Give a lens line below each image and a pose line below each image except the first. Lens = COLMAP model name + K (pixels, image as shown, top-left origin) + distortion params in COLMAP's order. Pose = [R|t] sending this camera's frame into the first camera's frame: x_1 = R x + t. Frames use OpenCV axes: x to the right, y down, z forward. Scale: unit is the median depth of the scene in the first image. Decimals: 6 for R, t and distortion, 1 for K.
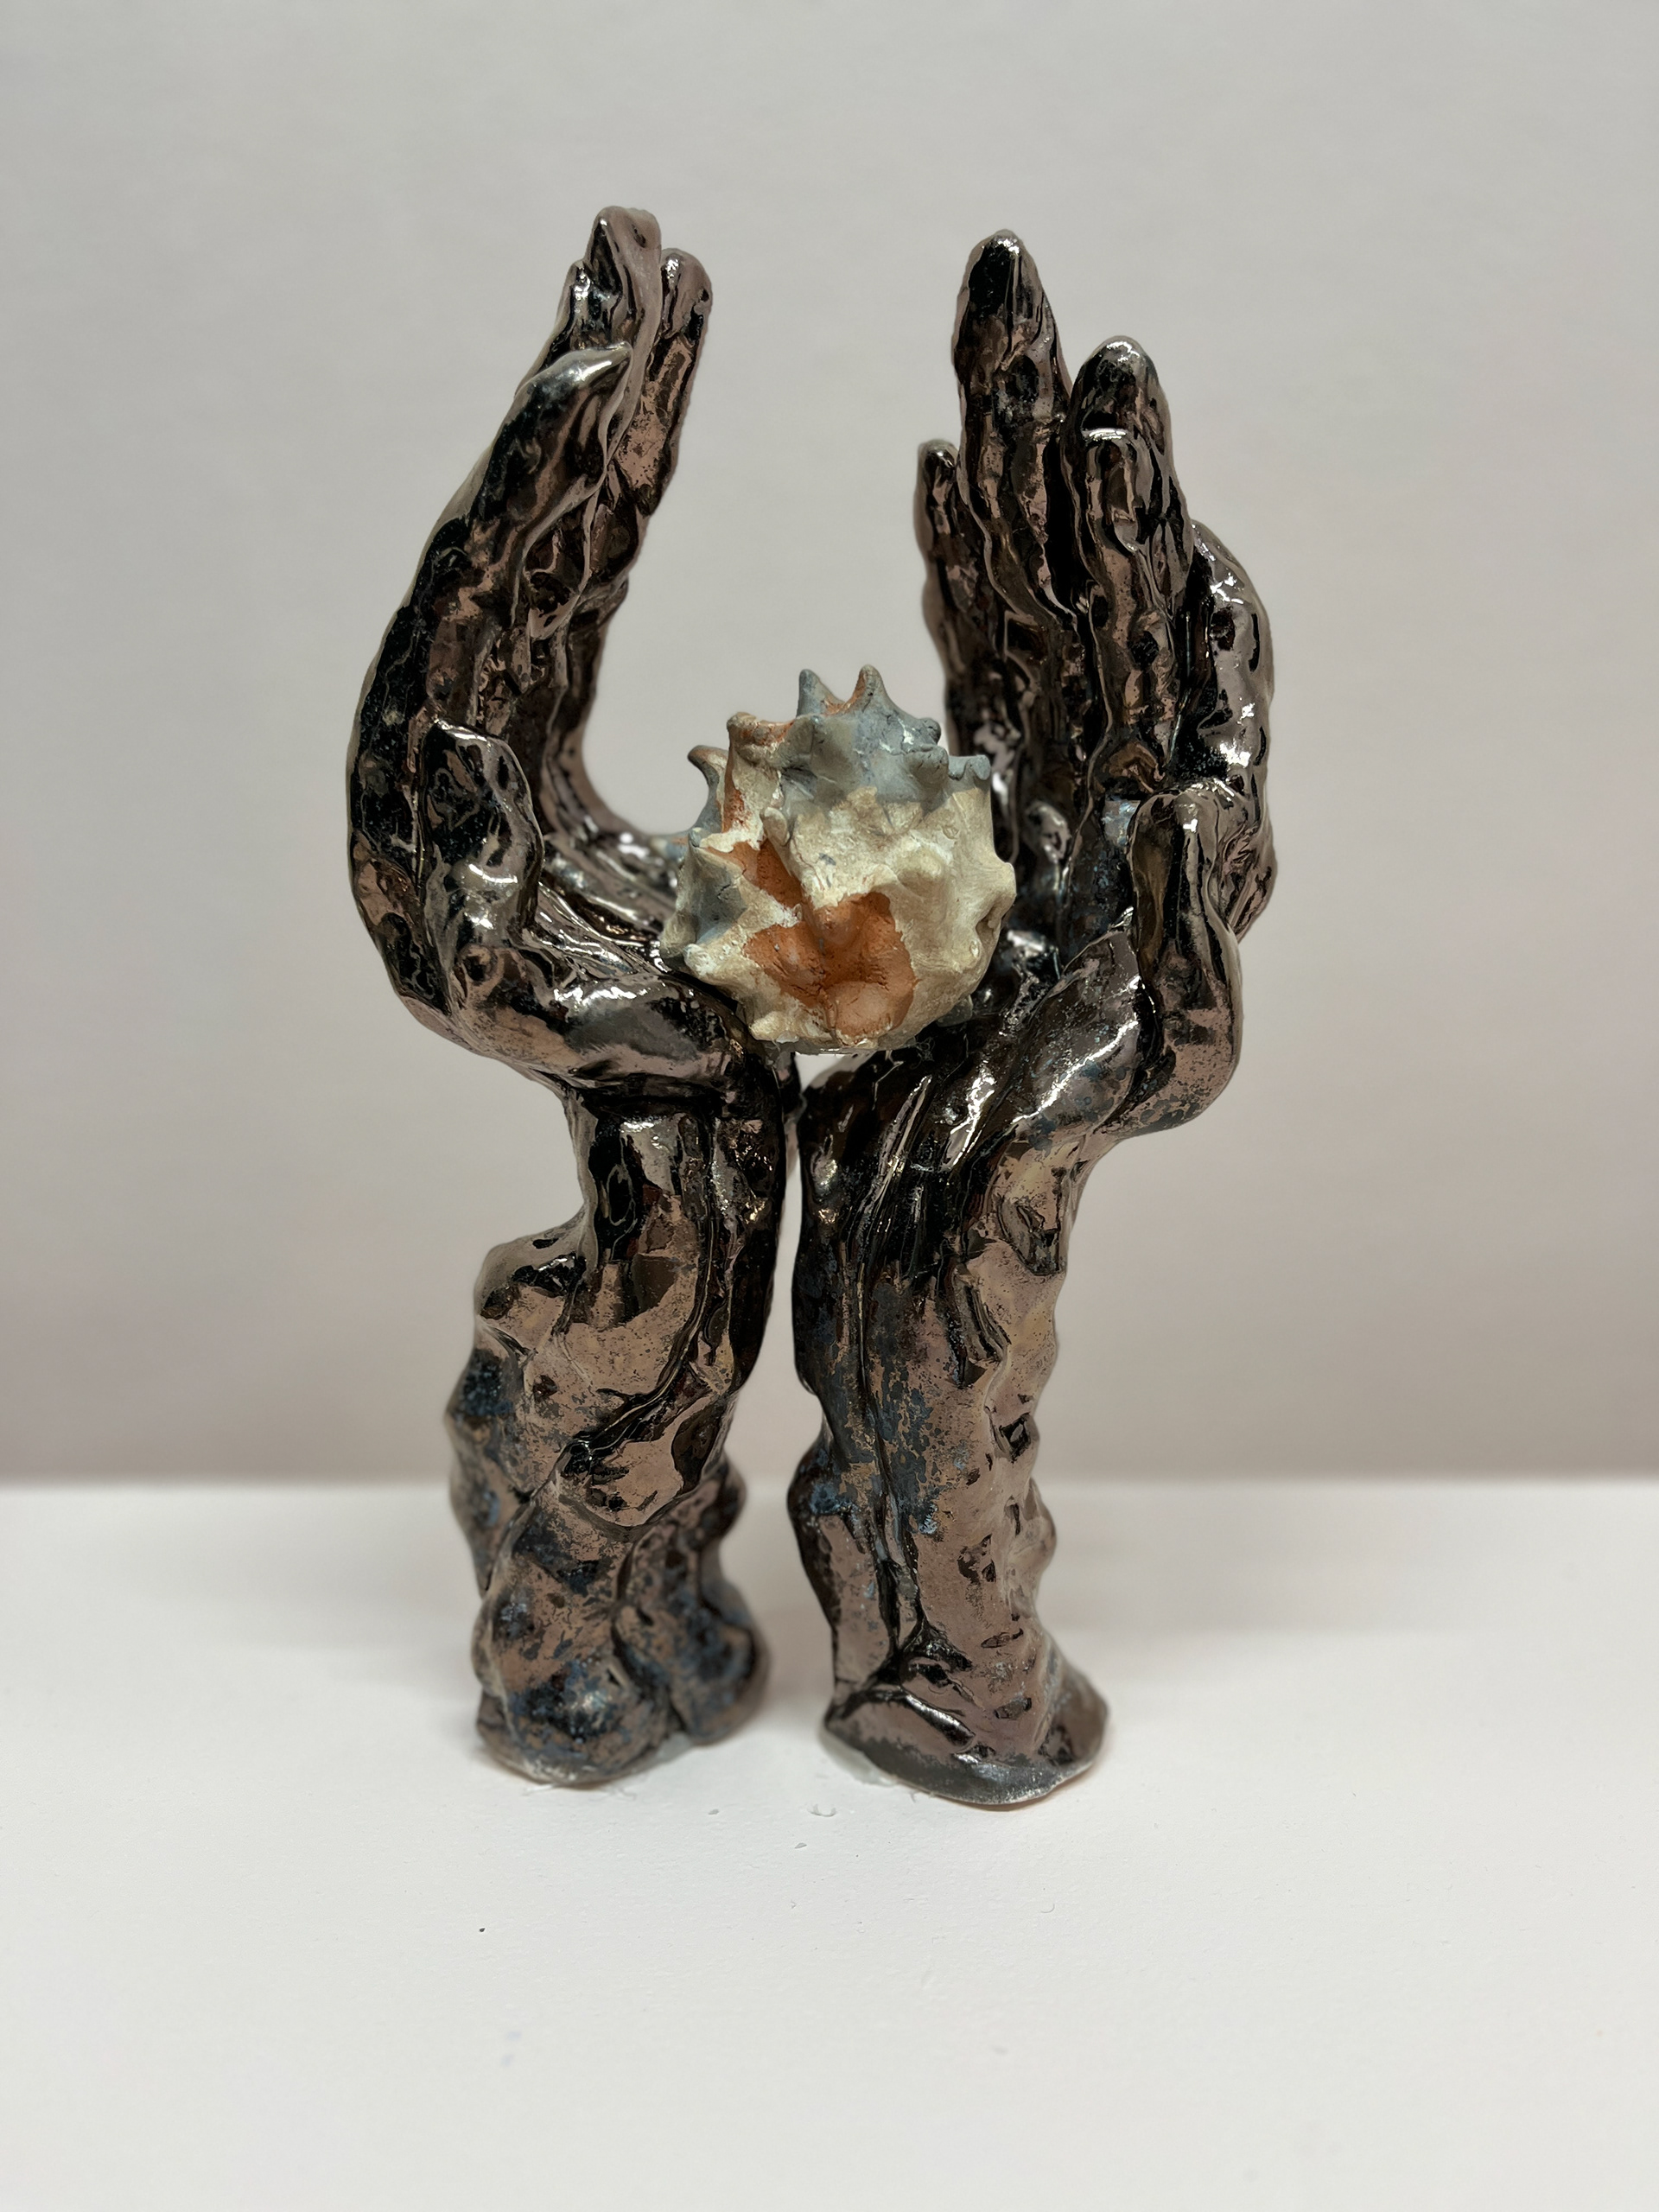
lens RADIAL K [[1663.2, 0, 831.2], [0, 1663.2, 1111.1], [0, 0, 1]] dist [0.004314, -0.001936]
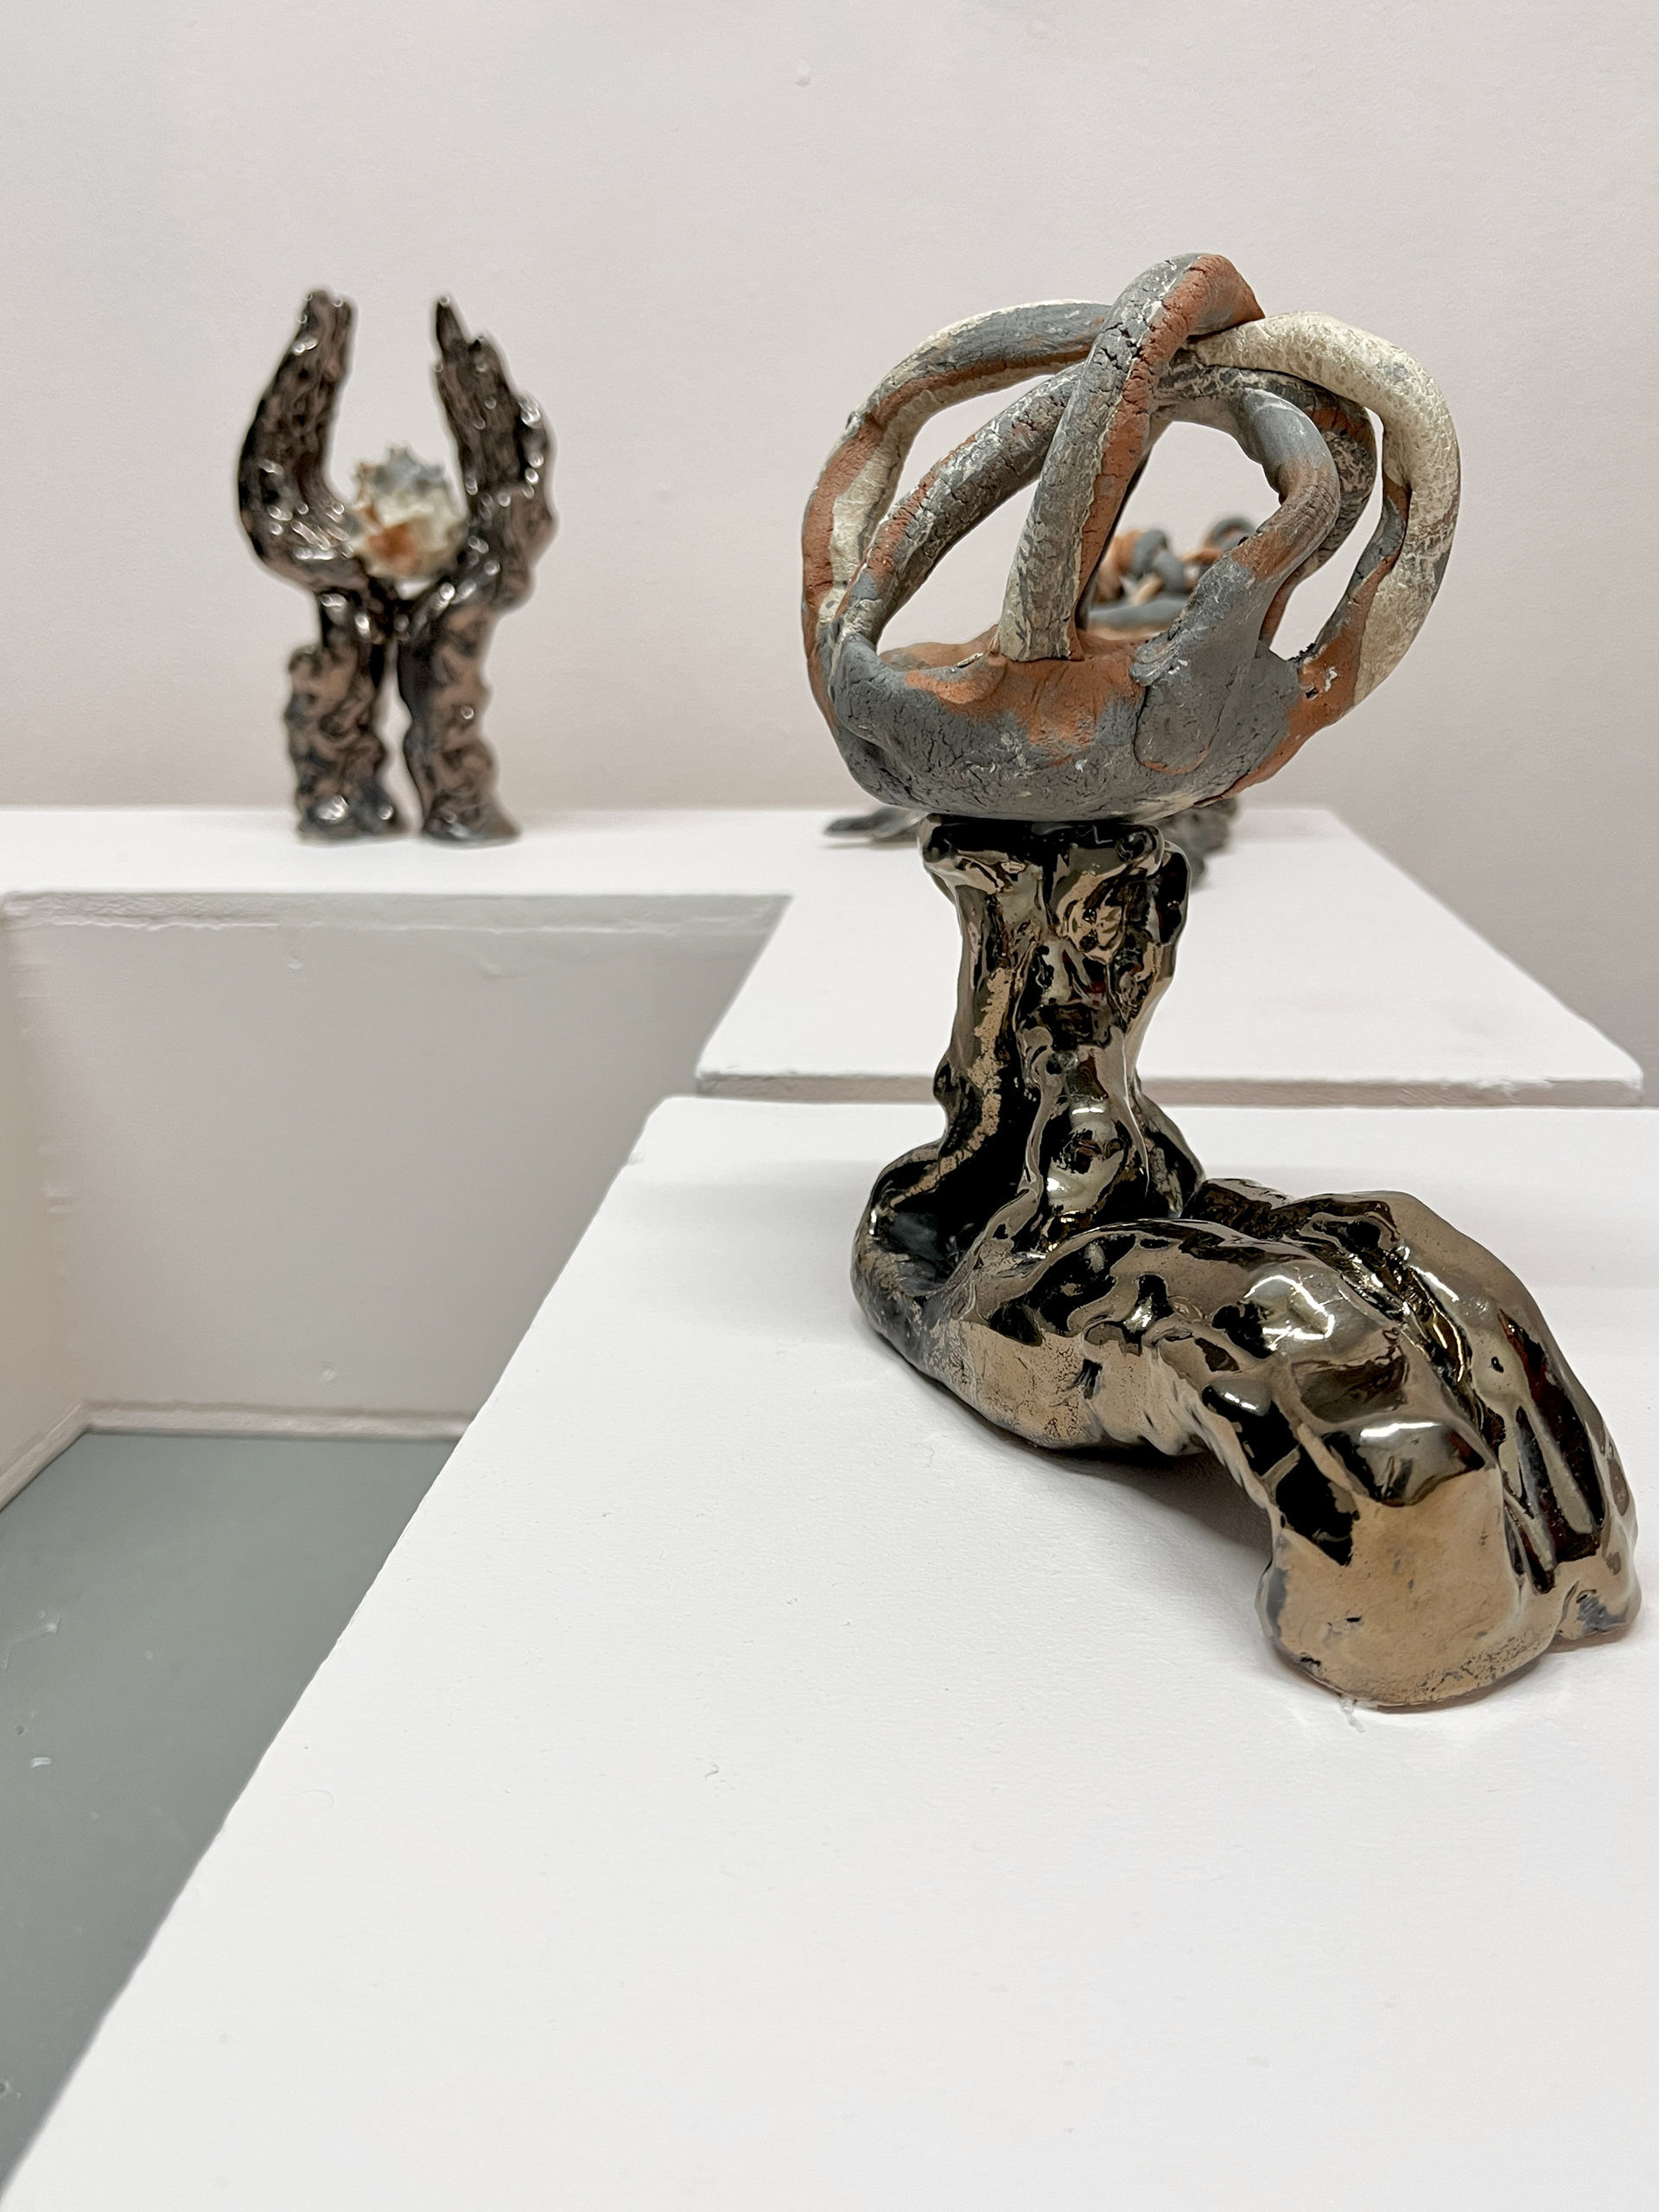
lens RADIAL K [[1663.2, 0, 826.1], [0, 1663.2, 1100.9], [0, 0, 1]] dist [0.004314, -0.001936]
pose [[0.999884, 0.013297, -0.007481, 0.813929], [-0.012273, 0.992284, 0.123375, 0.522927], [0.009064, -0.123269, 0.992332, -2.108606]]
